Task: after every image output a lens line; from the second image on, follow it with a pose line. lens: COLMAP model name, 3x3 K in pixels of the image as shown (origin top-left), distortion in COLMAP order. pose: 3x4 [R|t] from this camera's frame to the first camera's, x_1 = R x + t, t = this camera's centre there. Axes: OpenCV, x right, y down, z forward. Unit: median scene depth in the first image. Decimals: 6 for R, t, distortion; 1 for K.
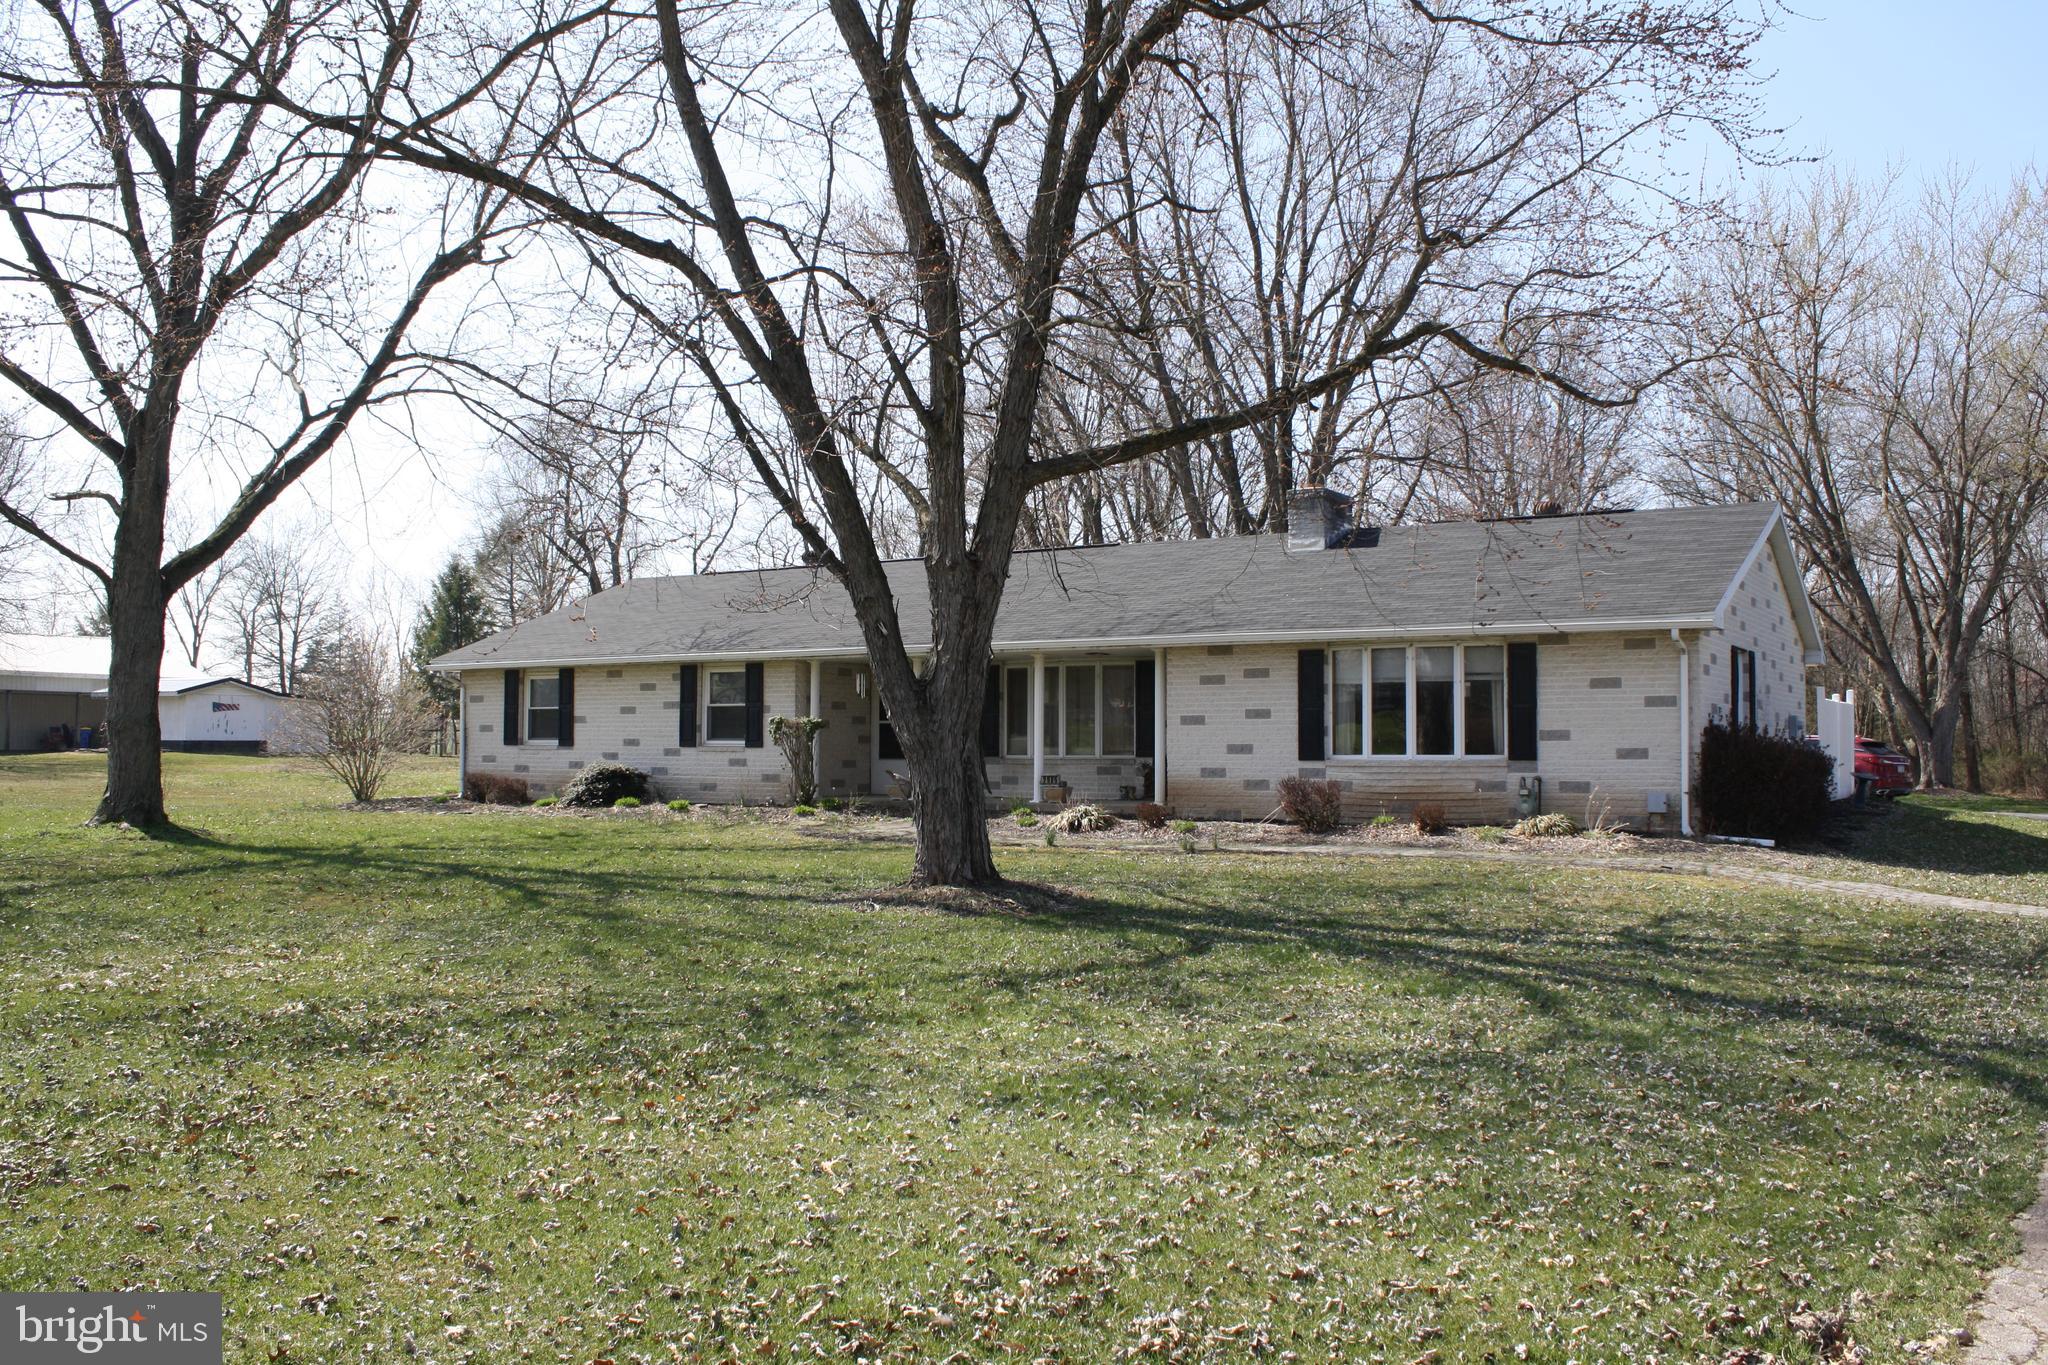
lens RADIAL K [[1721.9, 0, 1022.7], [0, 1721.9, 681.8], [0, 0, 1]] dist [-0.140456, 0.045501]
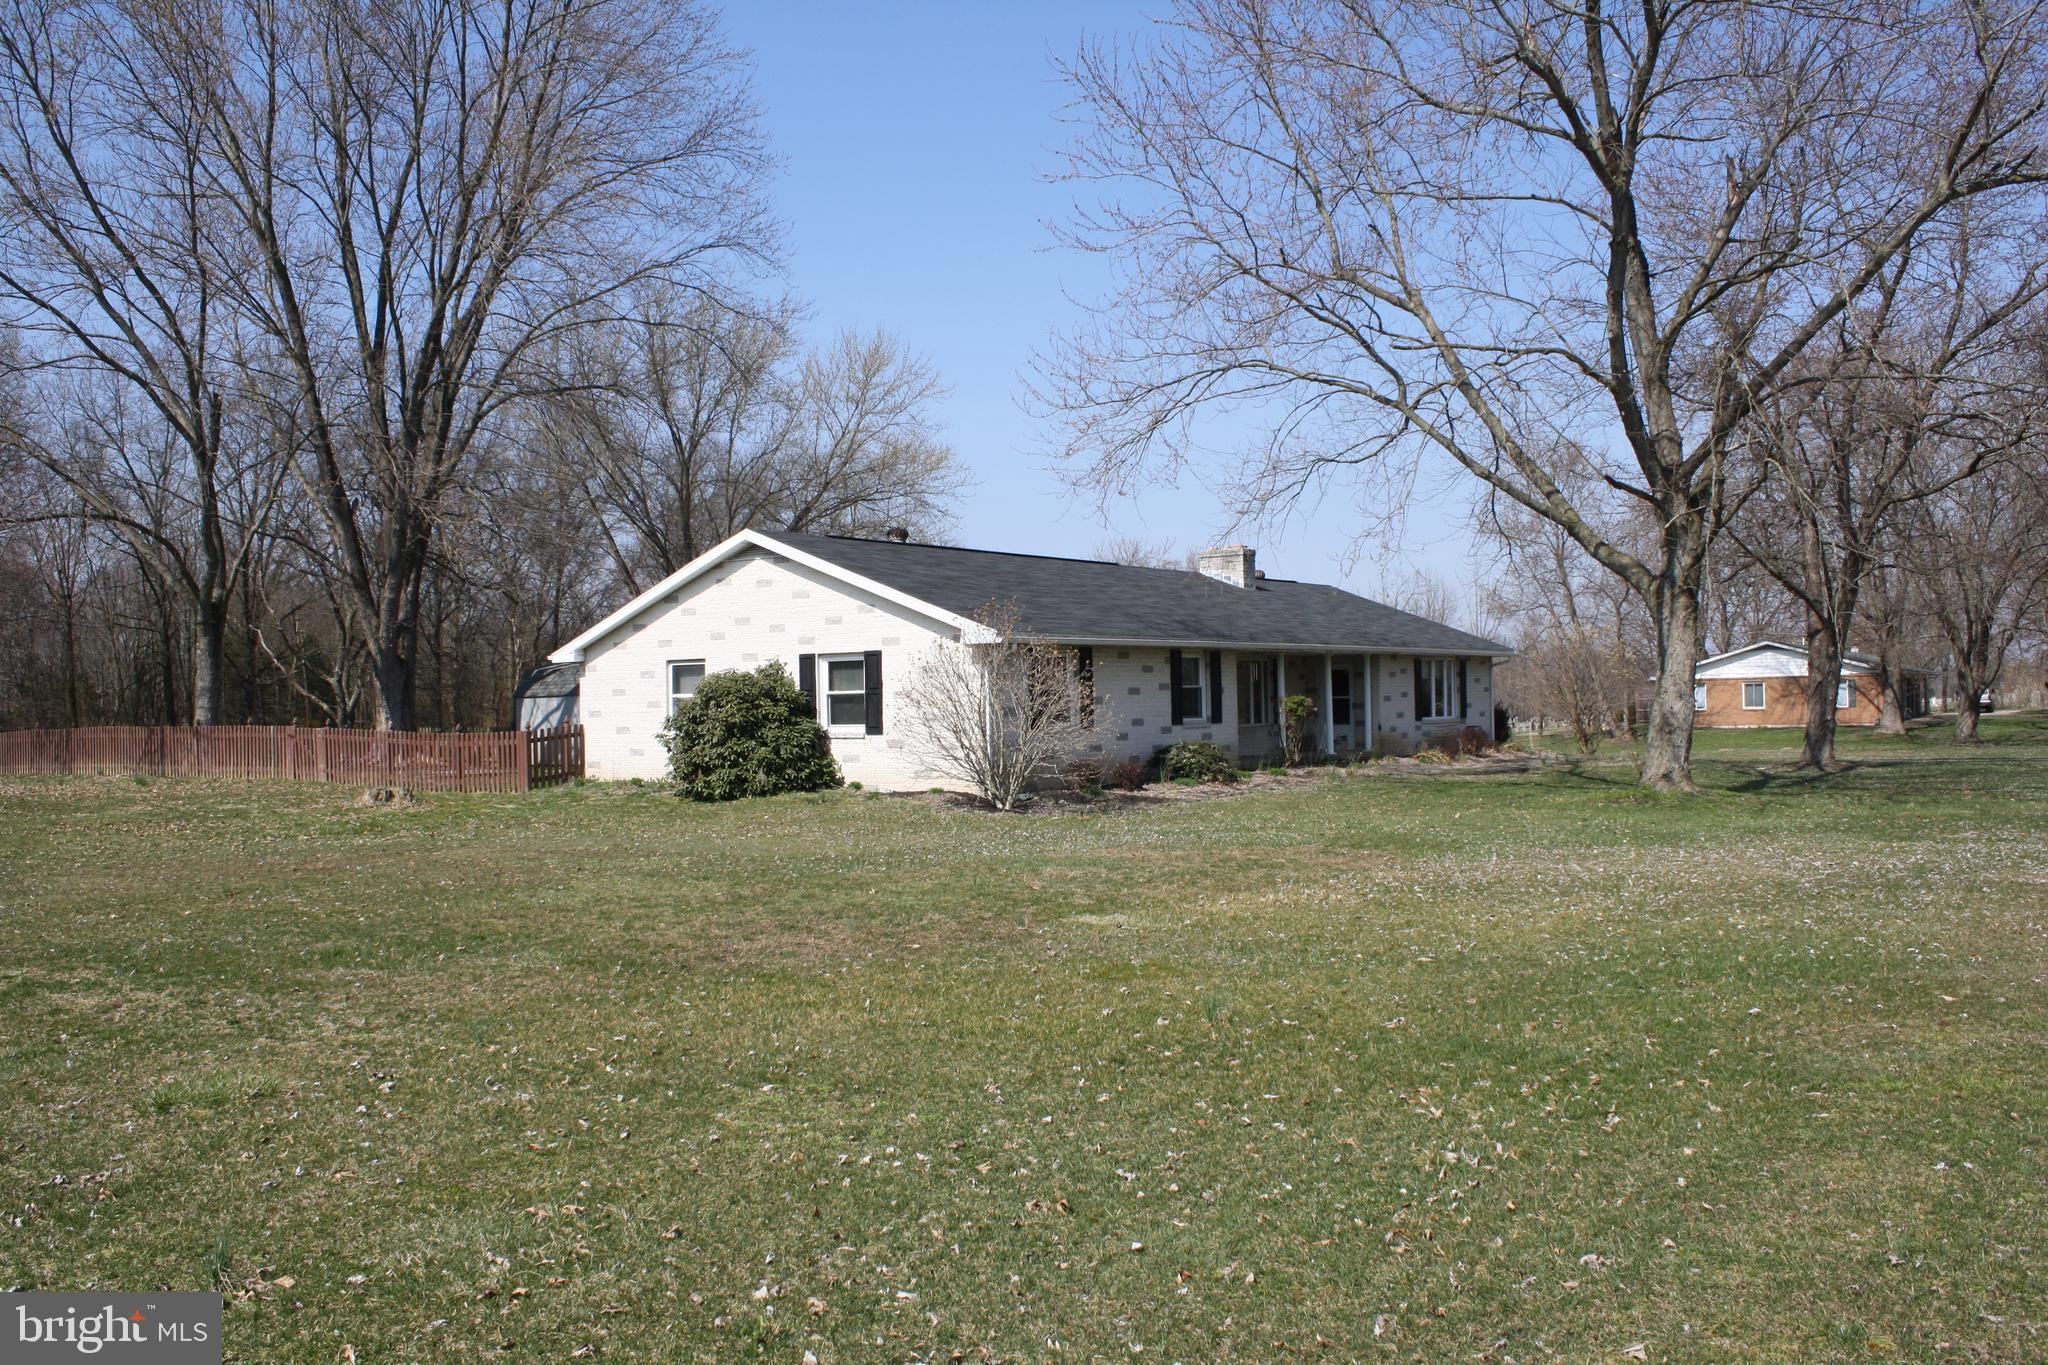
lens RADIAL K [[1721.9, 0, 1016.6], [0, 1721.9, 670.6], [0, 0, 1]] dist [-0.140456, 0.045501]
pose [[0.067992, 0.018693, 0.997511, -1.305910], [-0.012542, 0.999761, -0.017880, 0.024268], [-0.997607, -0.011295, 0.068210, 1.027477]]
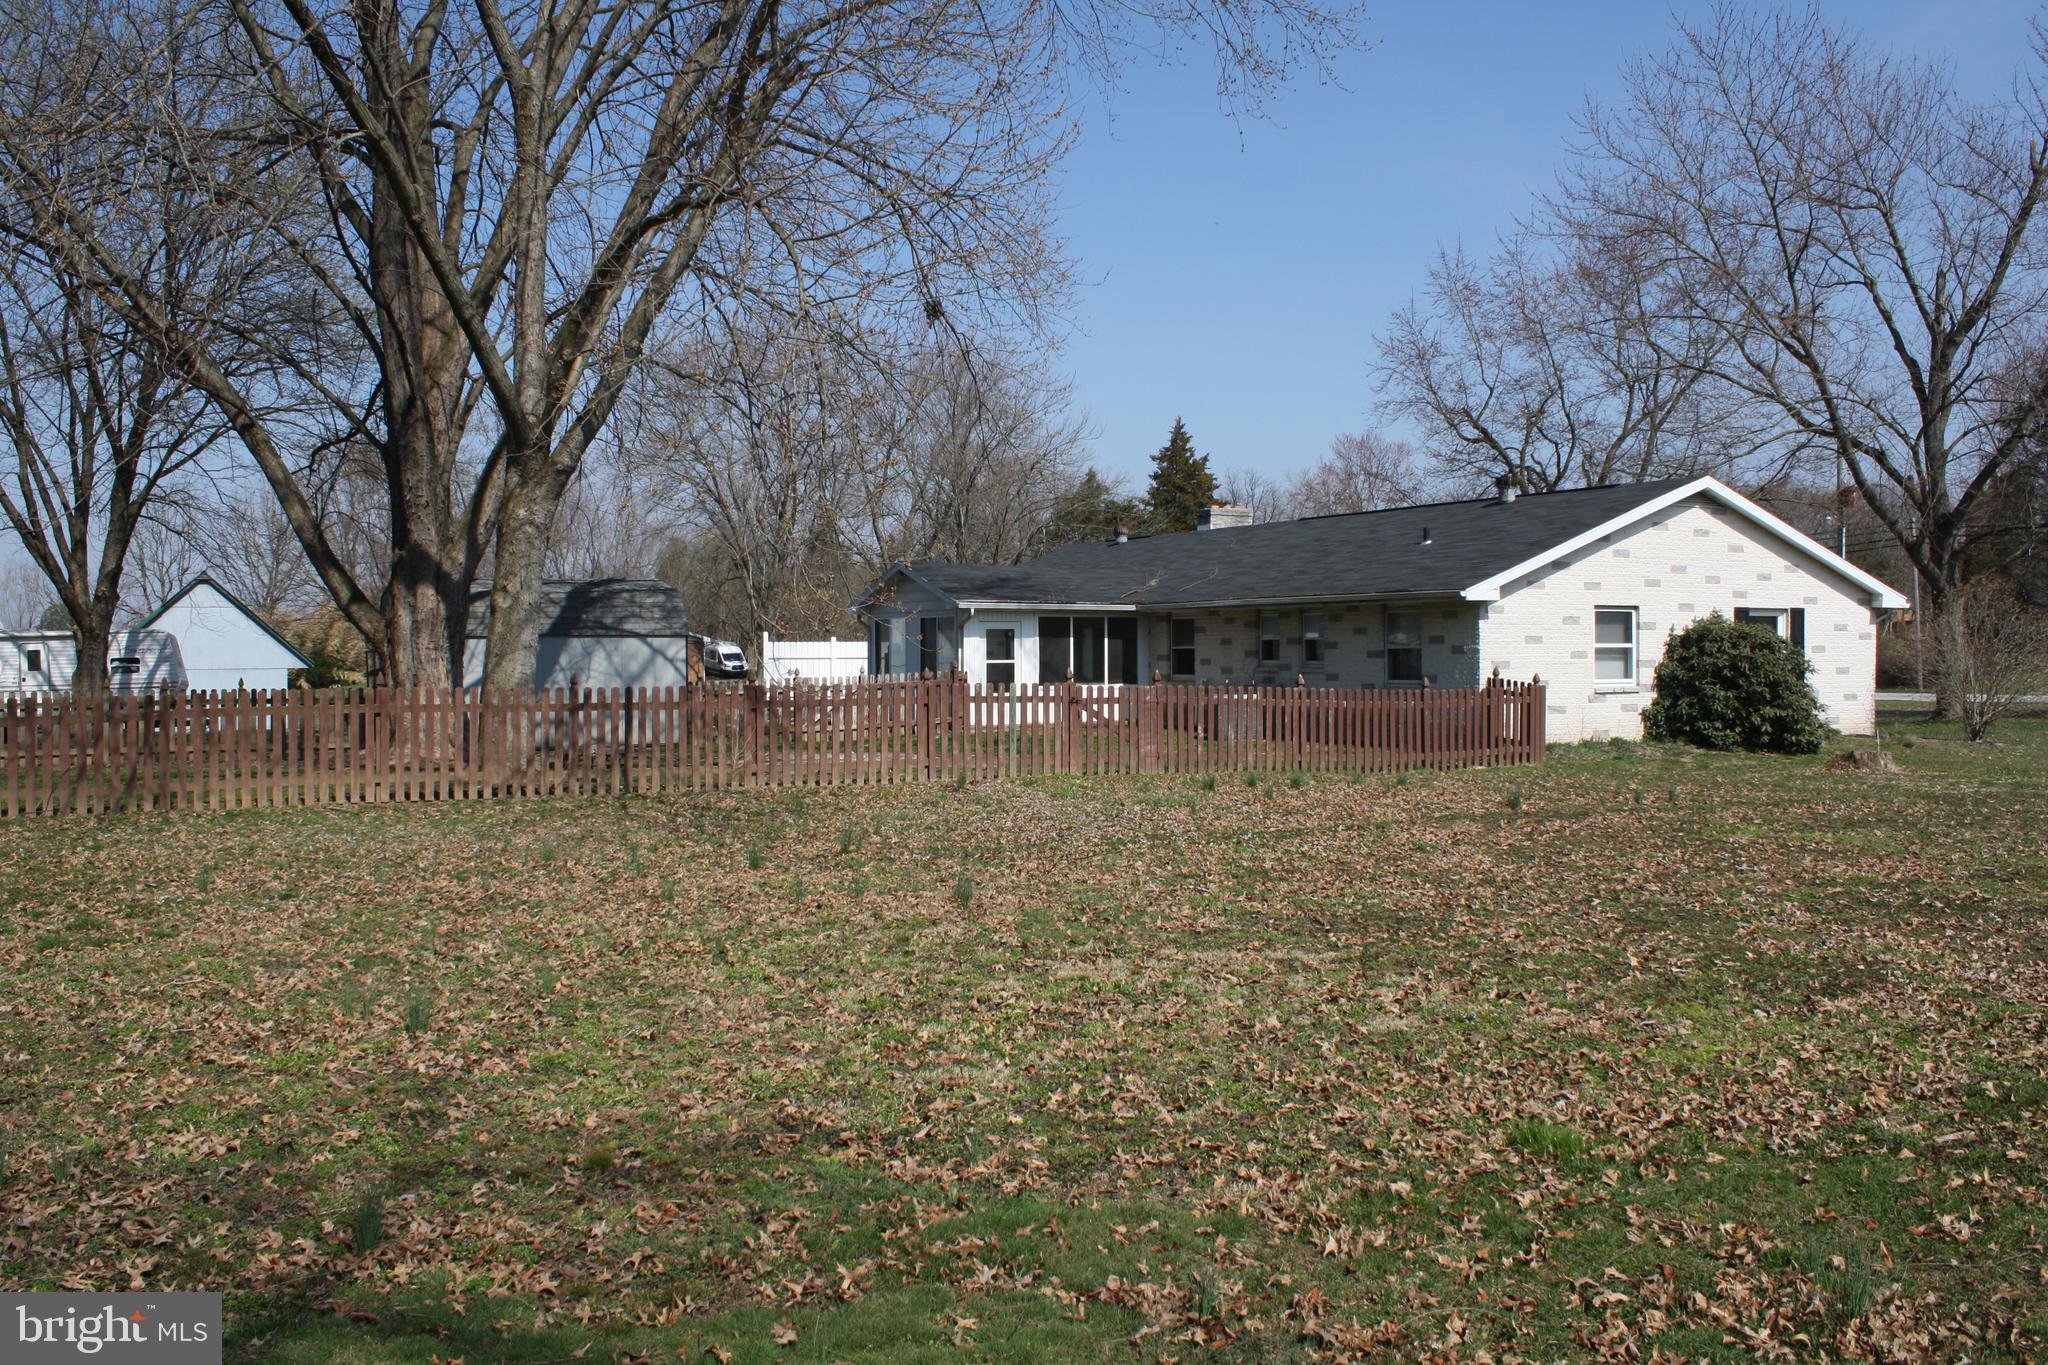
lens RADIAL K [[1721.9, 0, 1009.5], [0, 1721.9, 685.2], [0, 0, 1]] dist [-0.140456, 0.045501]
pose [[-0.870150, -0.009078, 0.492703, -0.417012], [-0.011215, 0.999936, -0.001382, 0.051881], [-0.492659, -0.006728, -0.870197, 2.333682]]
